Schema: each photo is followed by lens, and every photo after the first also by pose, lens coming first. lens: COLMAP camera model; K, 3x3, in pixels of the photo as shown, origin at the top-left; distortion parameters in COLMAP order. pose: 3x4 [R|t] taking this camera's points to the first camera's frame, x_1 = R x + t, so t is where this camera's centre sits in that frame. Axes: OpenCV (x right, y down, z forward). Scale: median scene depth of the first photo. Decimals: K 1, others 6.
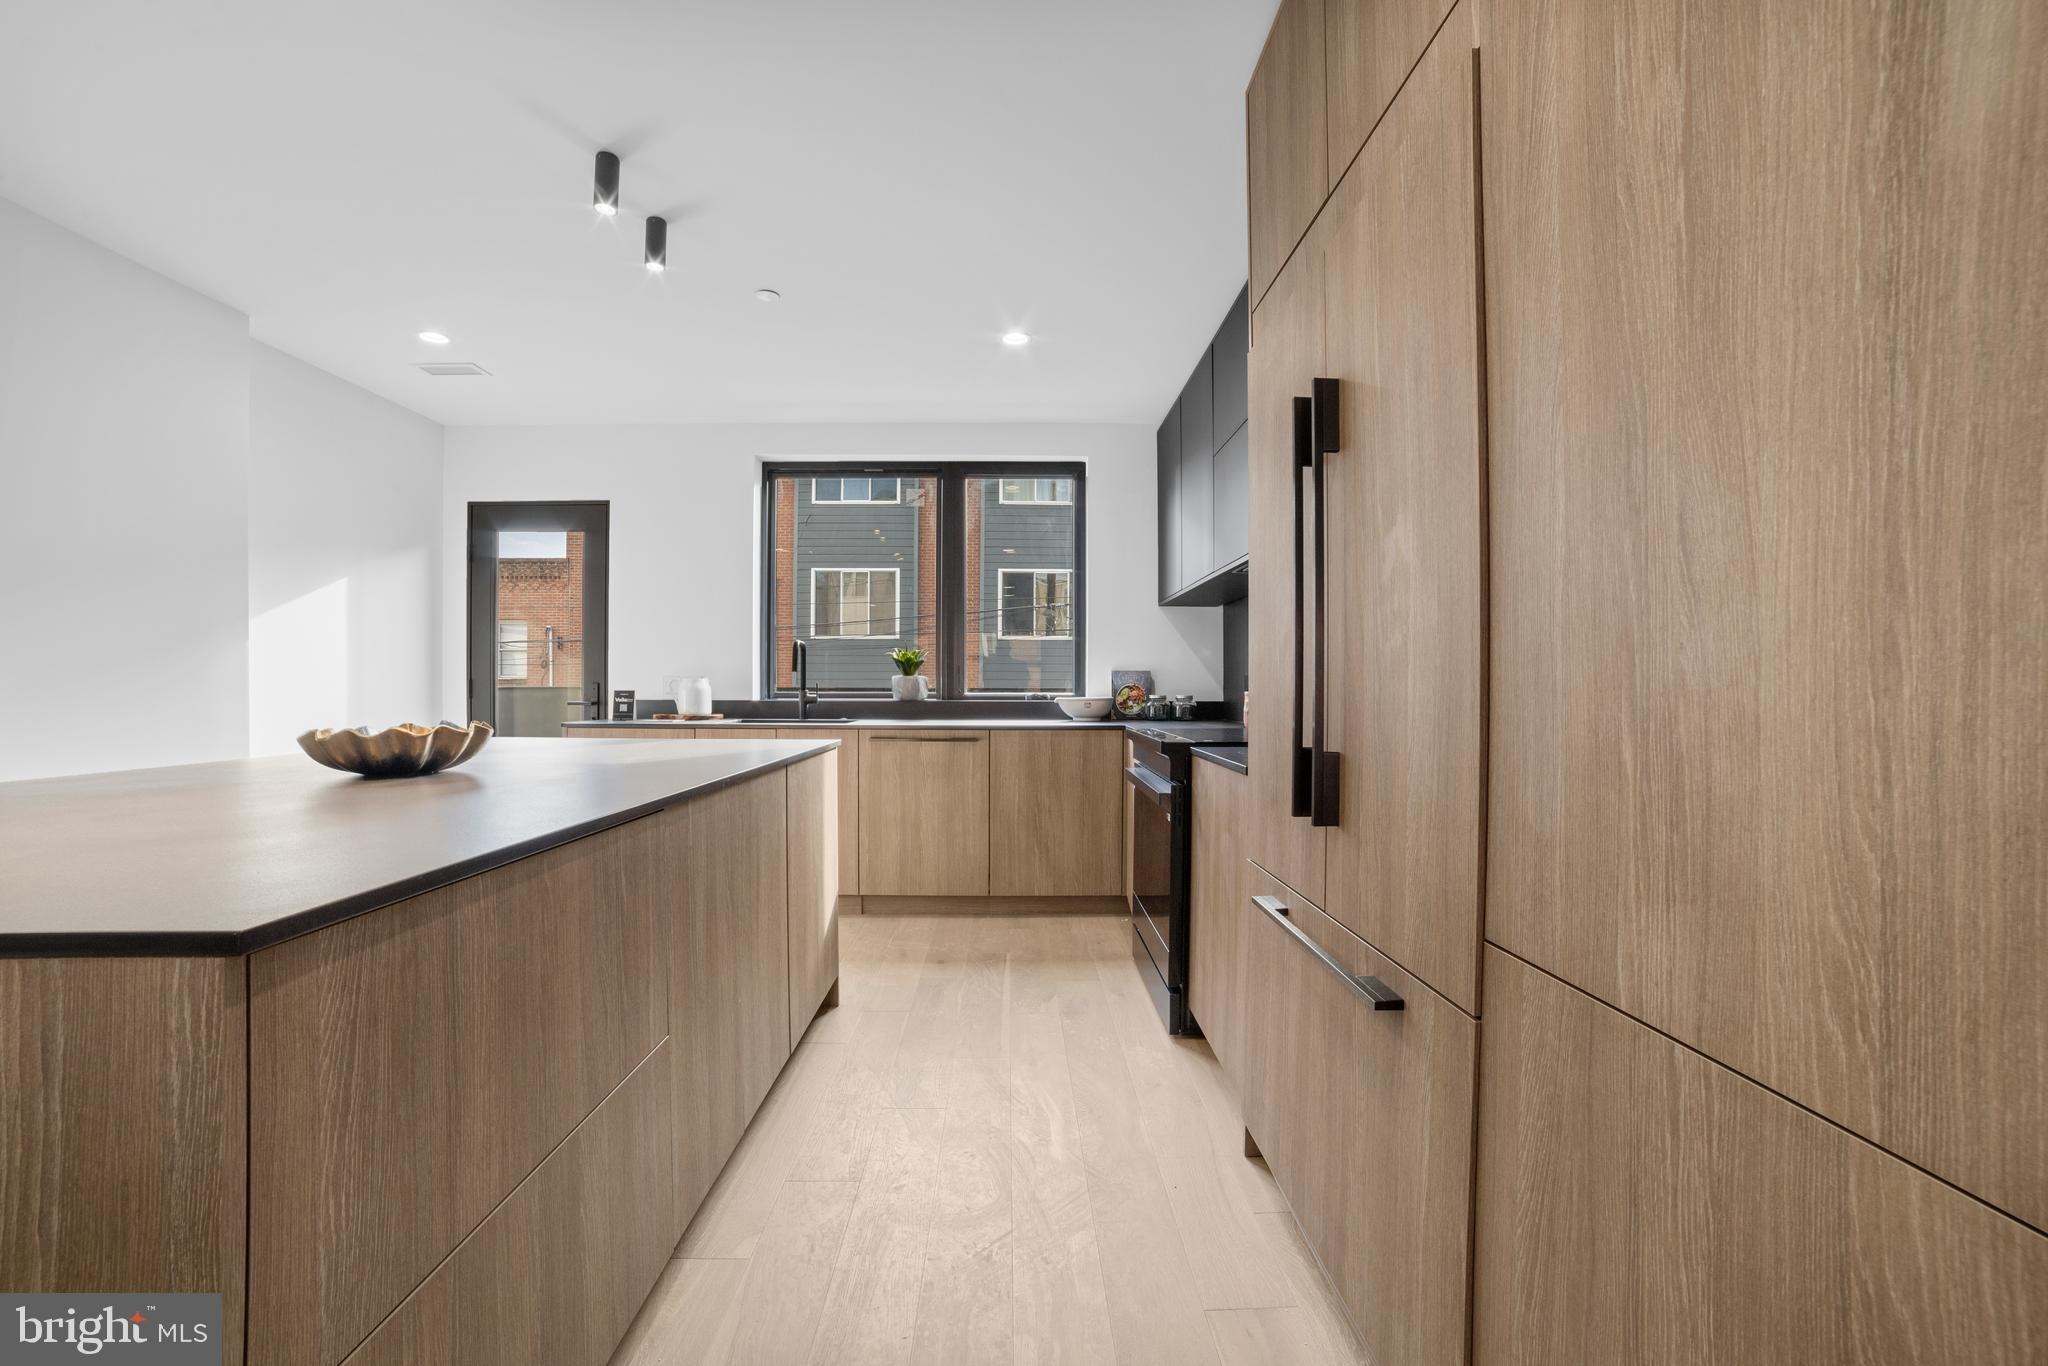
lens RADIAL K [[829.3, 0, 1019.2], [0, 829.3, 693.4], [0, 0, 1]] dist [-0.095587, 0.039839]
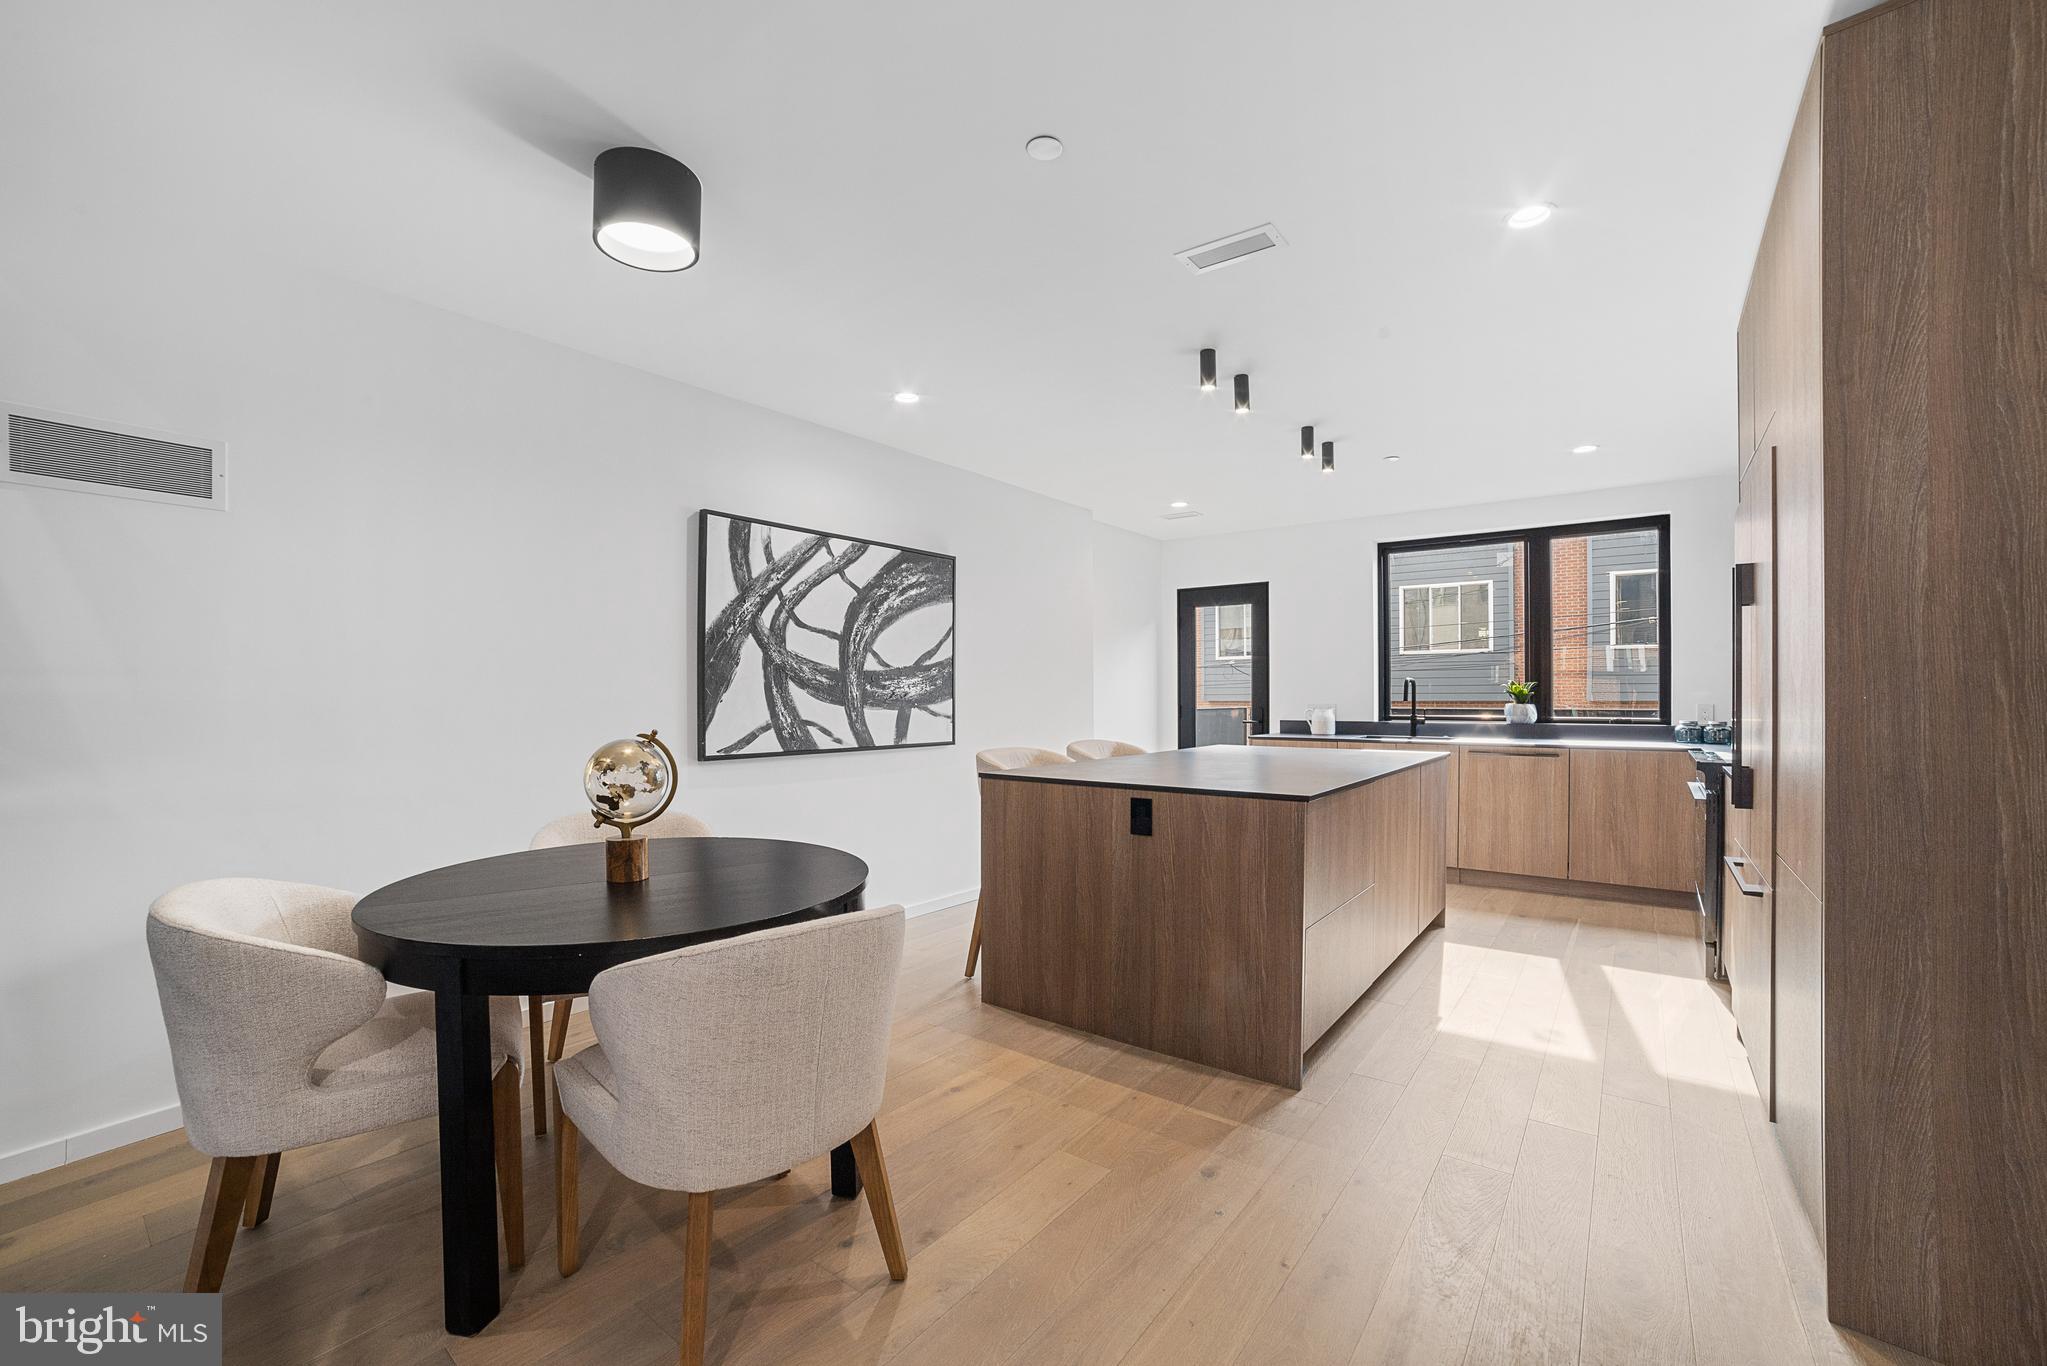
lens RADIAL K [[824.5, 0, 1021.5], [0, 824.5, 700.7], [0, 0, 1]] dist [-0.092205, 0.036529]
pose [[0.780233, -0.001195, -0.625488, 0.079996], [-0.000395, 0.999997, -0.002402, -0.029462], [0.625489, 0.002121, 0.780230, -0.540405]]
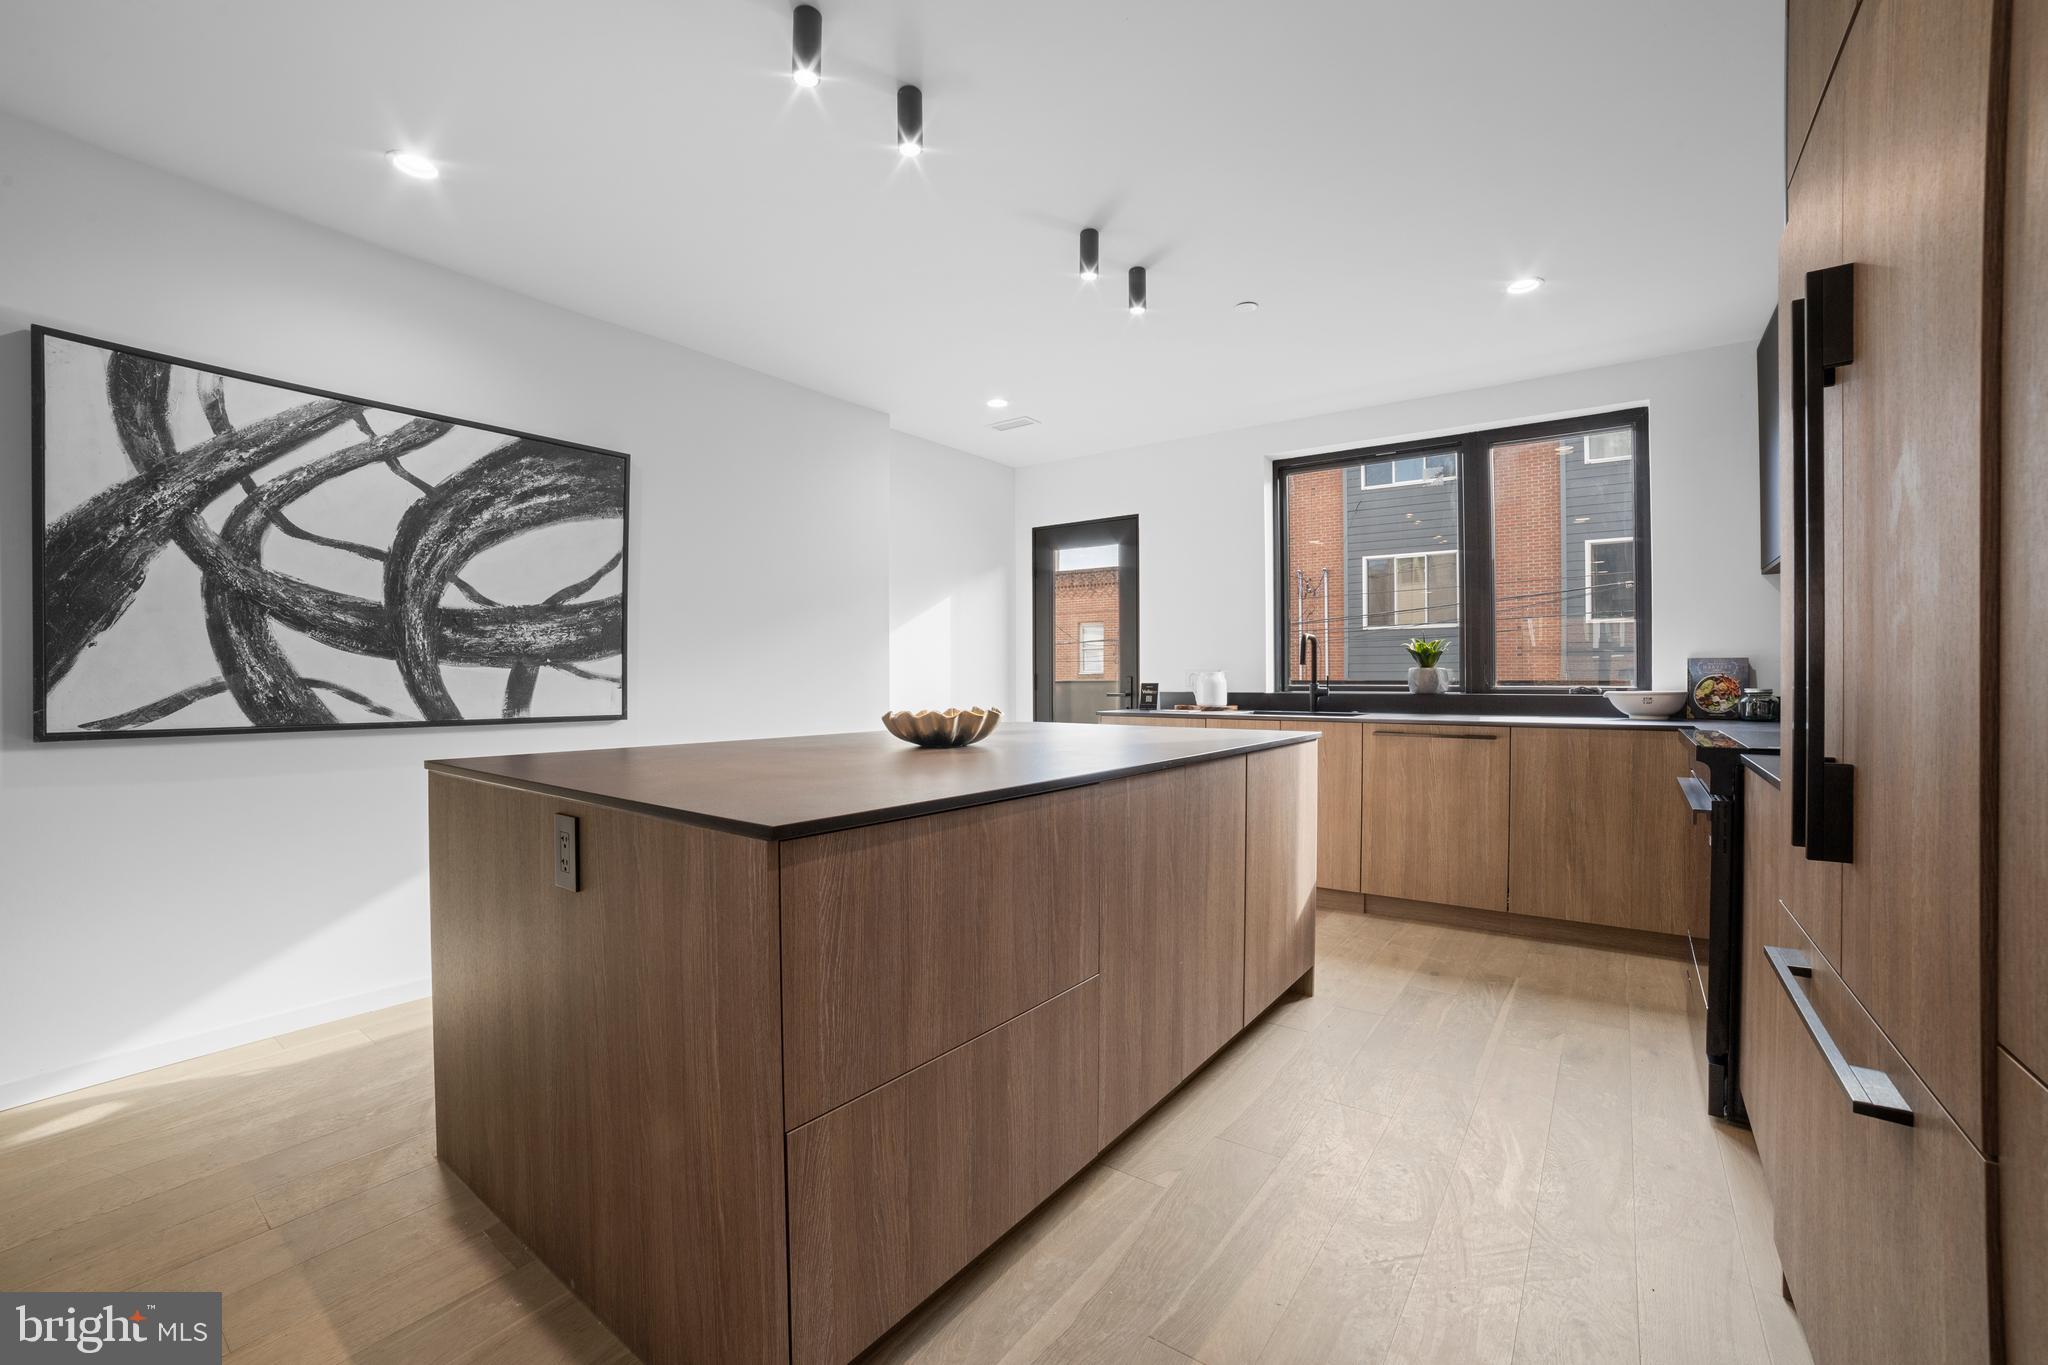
lens RADIAL K [[829.8, 0, 1020.1], [0, 829.8, 683.1], [0, 0, 1]] dist [-0.096196, 0.035972]
pose [[0.791146, -0.001188, -0.611626, 0.085829], [-0.001117, 0.999994, -0.003388, 0.000183], [0.611626, 0.003363, 0.791140, -0.011967]]
